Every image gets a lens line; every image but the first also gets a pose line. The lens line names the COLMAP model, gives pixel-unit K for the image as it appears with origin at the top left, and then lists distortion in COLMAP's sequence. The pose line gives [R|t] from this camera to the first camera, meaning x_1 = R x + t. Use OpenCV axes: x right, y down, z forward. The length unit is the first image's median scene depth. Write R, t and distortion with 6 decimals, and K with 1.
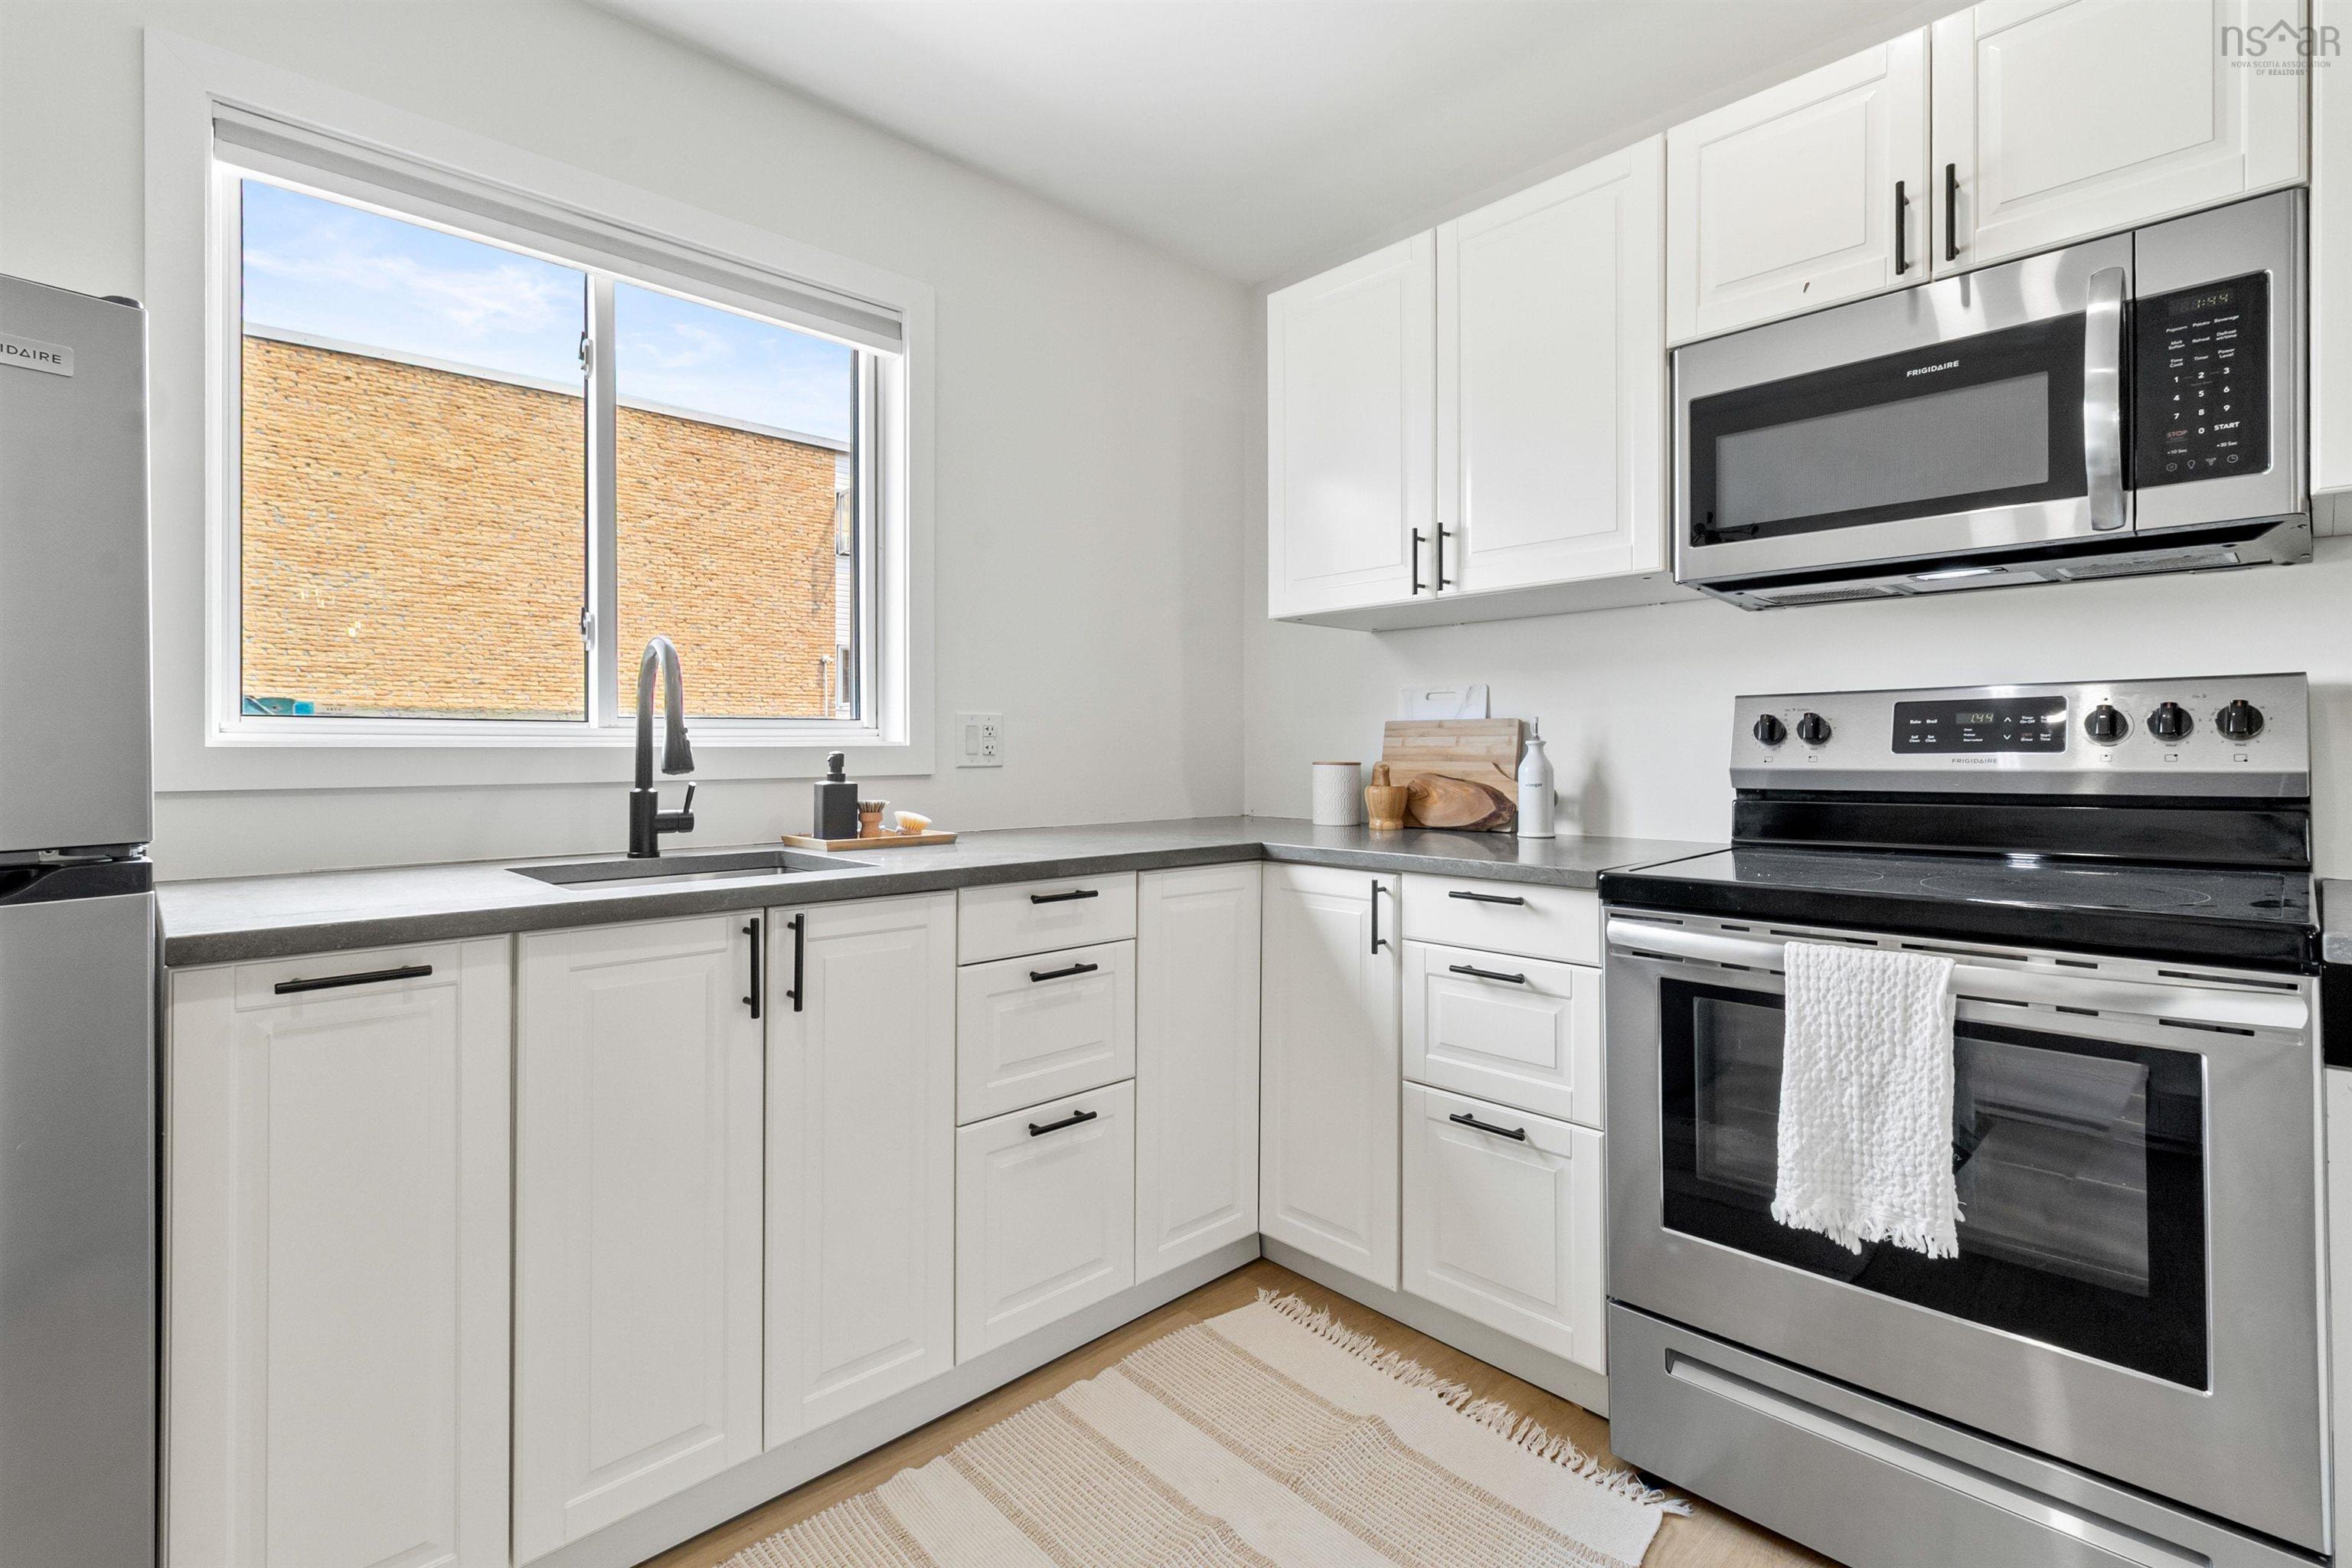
lens RADIAL K [[1082.2, 0, 1175.6], [0, 1082.2, 750.3], [0, 0, 1]] dist [0.001113, -0.000280]
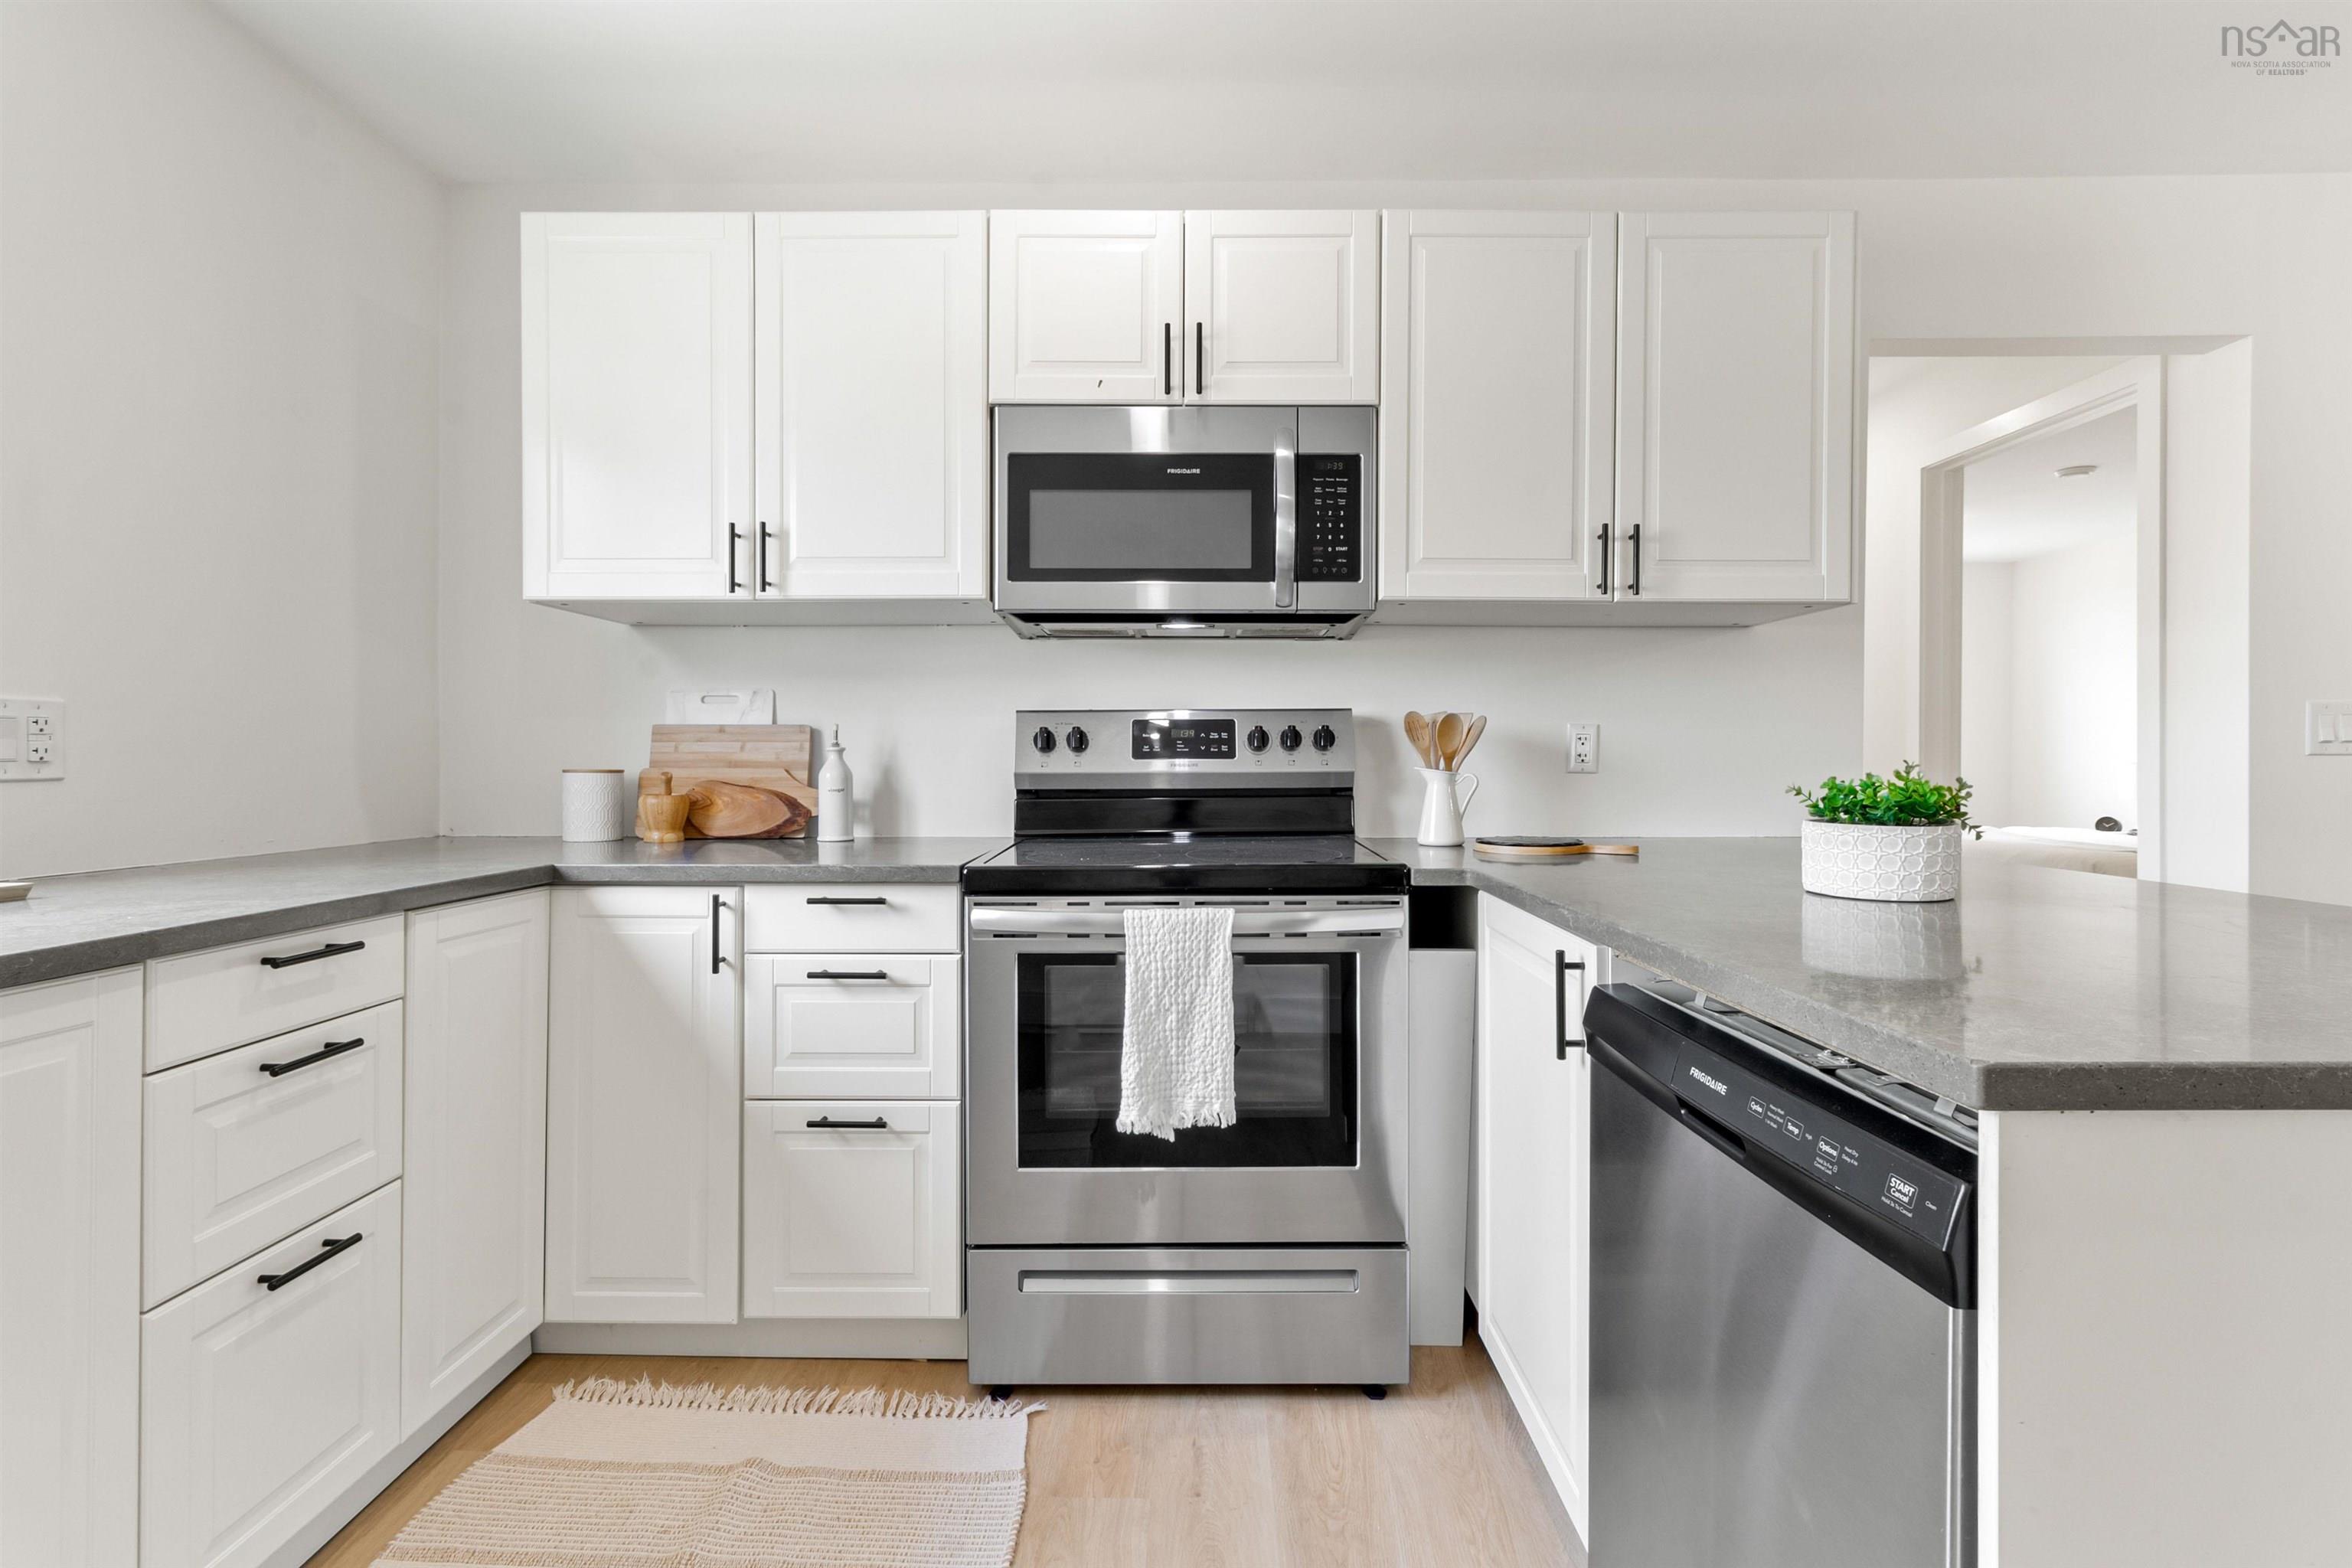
lens RADIAL K [[1077.3, 0, 1182.7], [0, 1077.3, 767.8], [0, 0, 1]] dist [0.003908, -0.000055]
pose [[0.695000, -0.005713, 0.718987, -0.222673], [-0.002098, 0.999948, 0.009974, -0.000250], [-0.719007, -0.008440, 0.694952, 0.065291]]
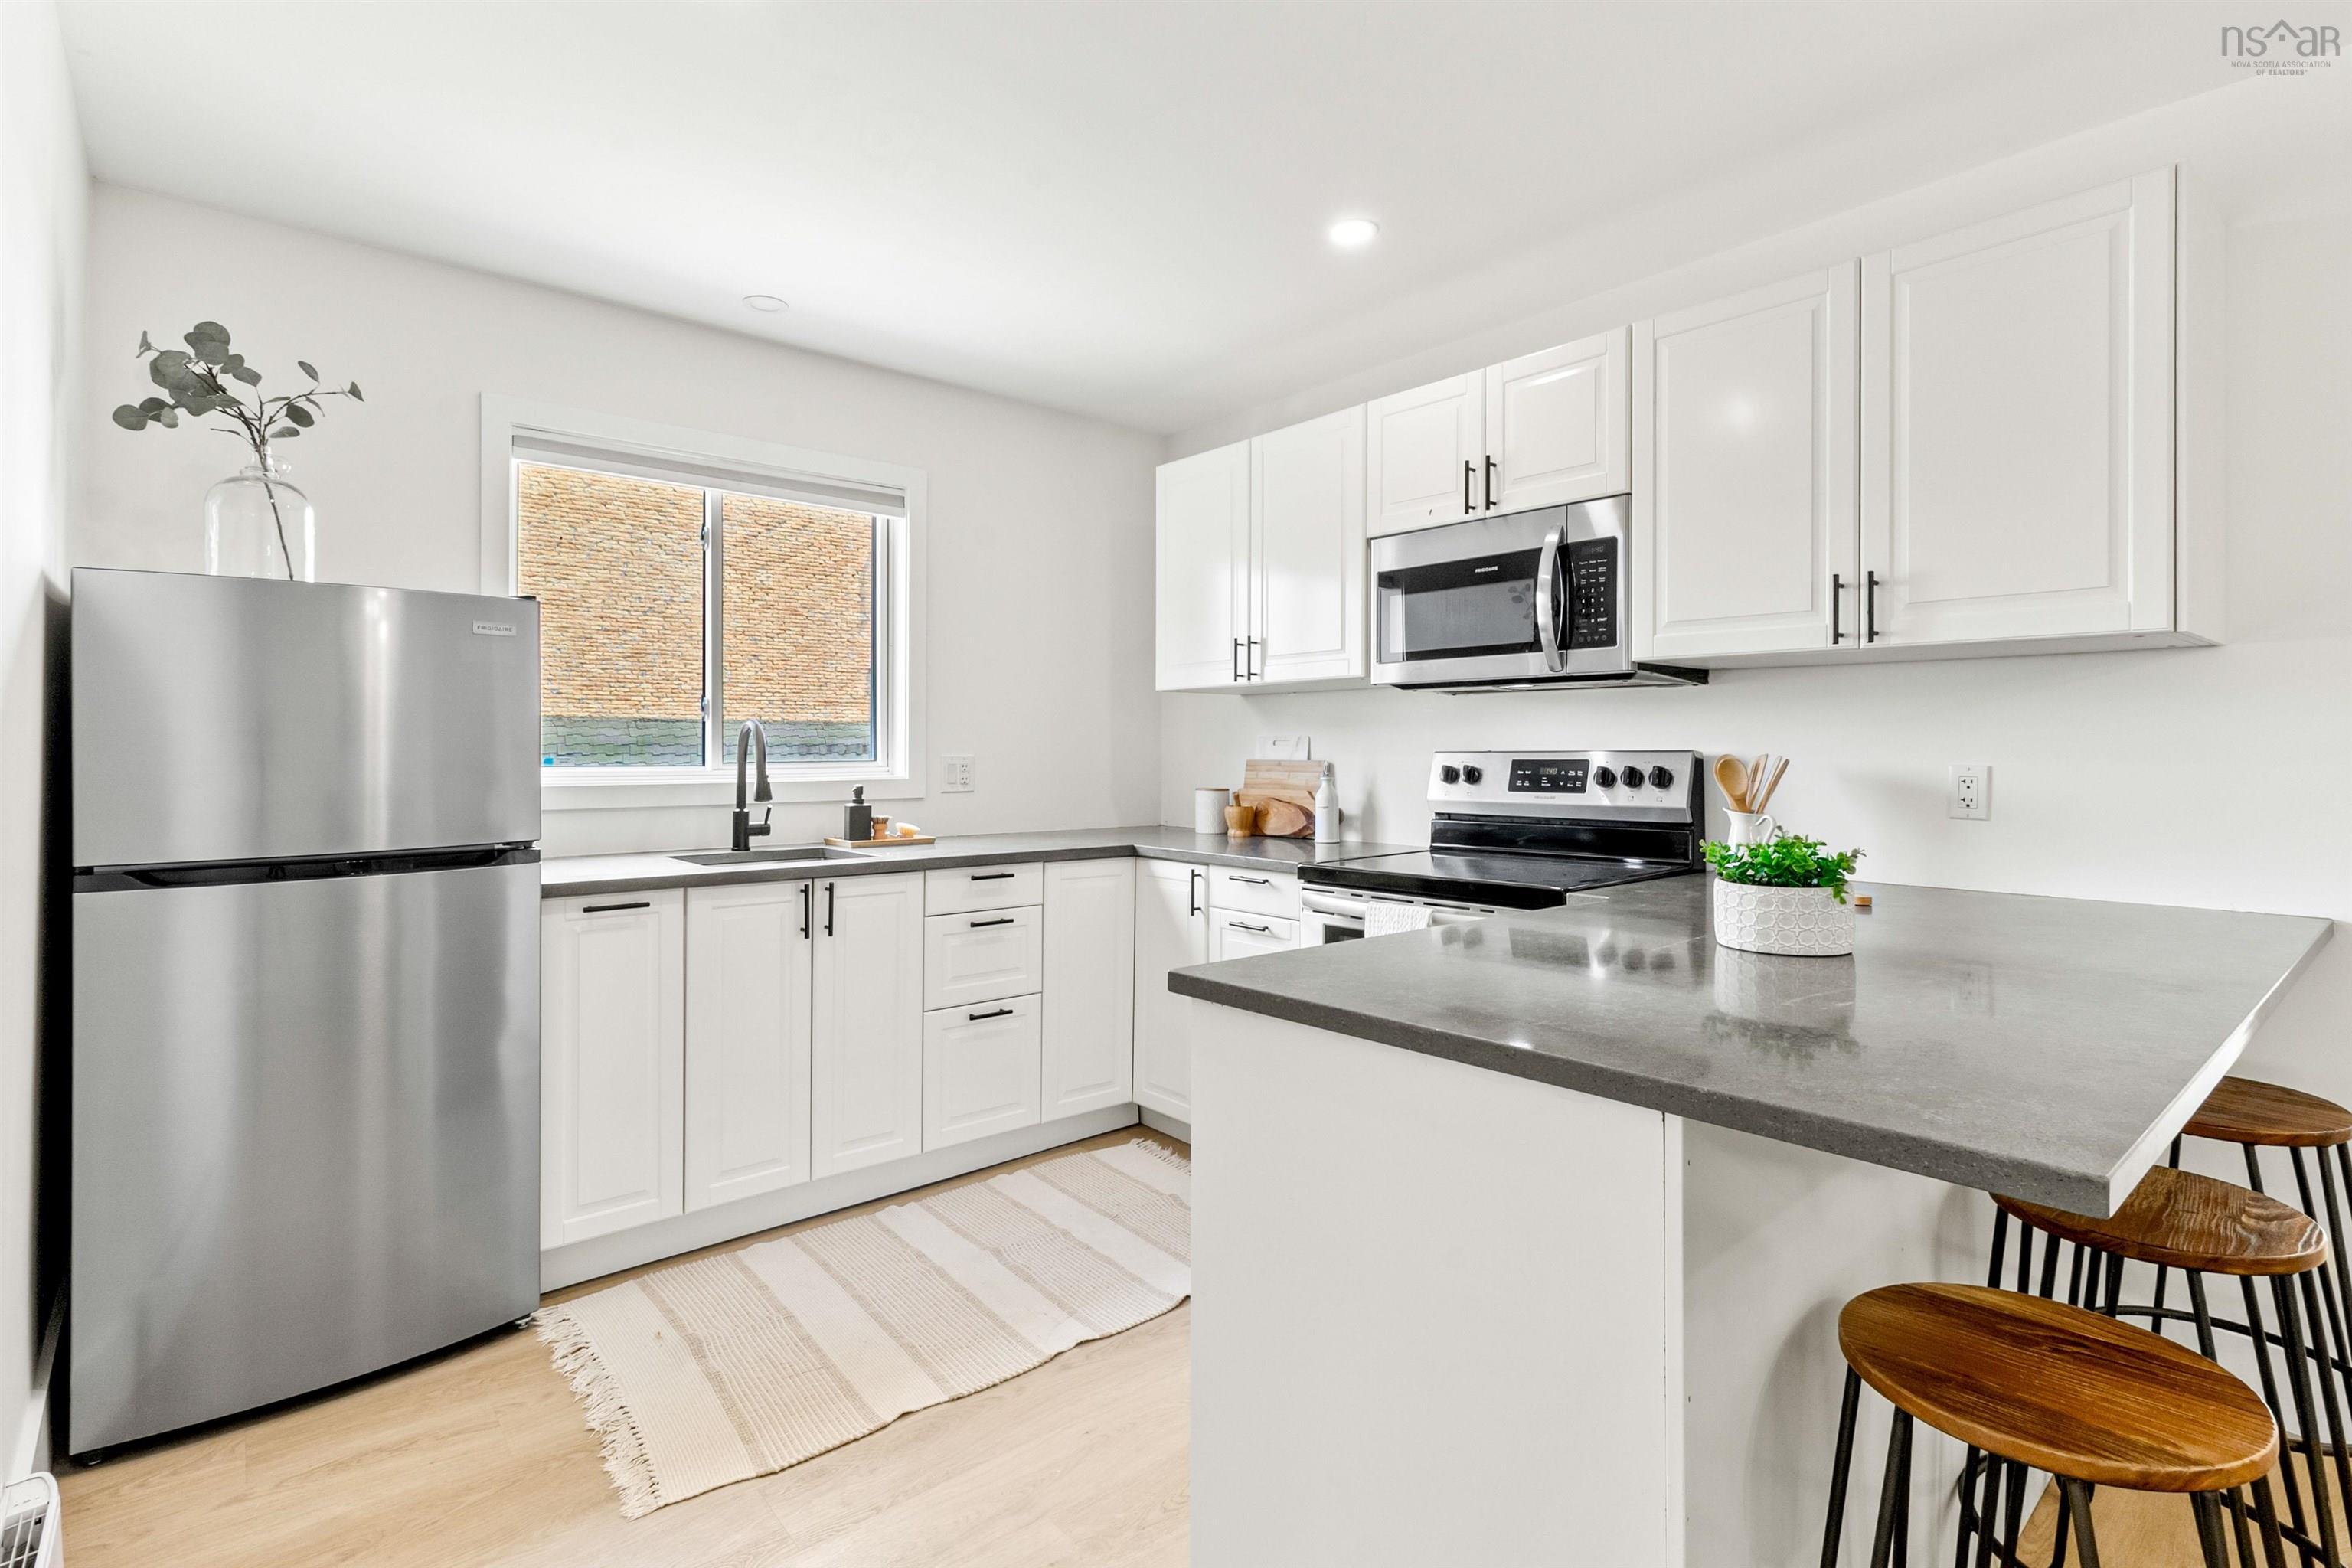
lens RADIAL K [[1113.2, 0, 1175.7], [0, 1113.2, 756.9], [0, 0, 1]] dist [0.002444, 0.000159]
pose [[0.998645, 0.003699, -0.051907, 0.262484], [-0.003413, 0.999979, 0.005594, -0.056868], [0.051926, -0.005409, 0.998636, -0.671677]]
